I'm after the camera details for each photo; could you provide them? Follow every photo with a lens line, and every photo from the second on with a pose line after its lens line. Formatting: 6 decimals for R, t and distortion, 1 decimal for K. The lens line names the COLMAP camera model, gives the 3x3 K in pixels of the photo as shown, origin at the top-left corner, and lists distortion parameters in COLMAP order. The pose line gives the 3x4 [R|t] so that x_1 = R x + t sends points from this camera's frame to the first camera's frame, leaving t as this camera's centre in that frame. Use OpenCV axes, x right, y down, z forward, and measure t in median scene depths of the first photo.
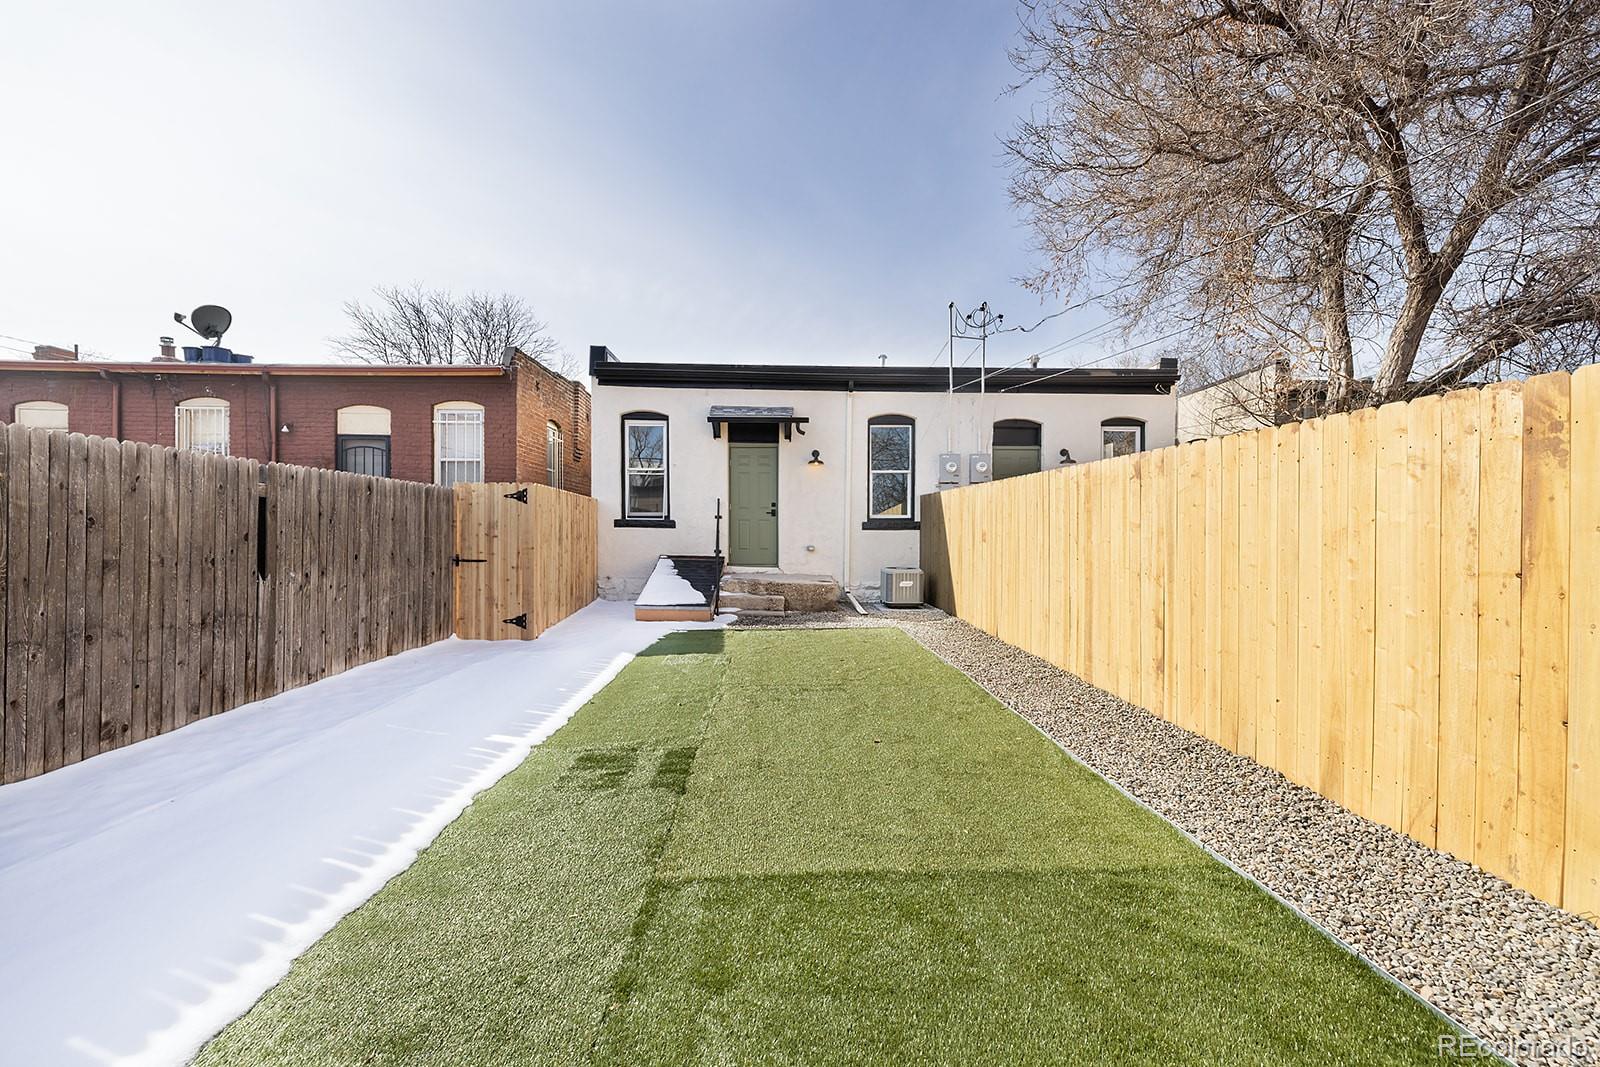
lens RADIAL K [[675.8, 0, 798.6], [0, 675.8, 534.1], [0, 0, 1]] dist [-0.011785, 0.000113]
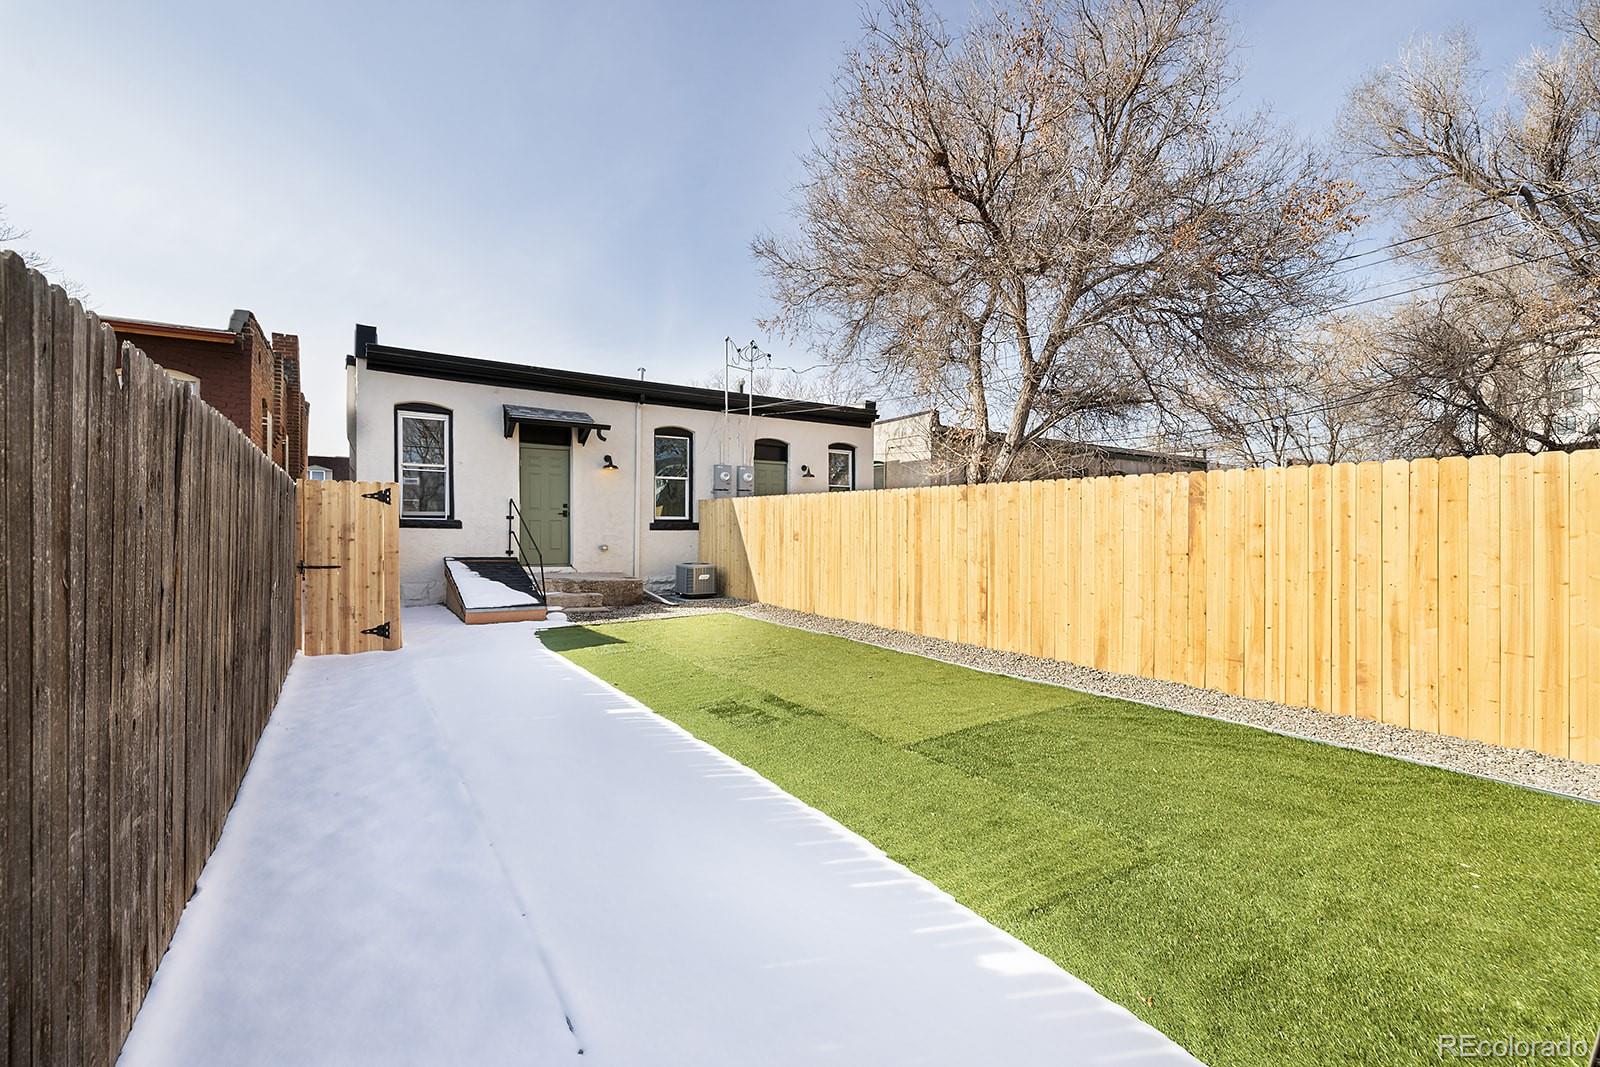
lens RADIAL K [[675.8, 0, 802.0], [0, 675.8, 527.8], [0, 0, 1]] dist [-0.011785, 0.000113]
pose [[0.848225, 0.000254, 0.529636, -0.349616], [0.002153, 0.999990, -0.003927, -0.006732], [-0.529631, 0.004471, 0.848216, -0.079862]]
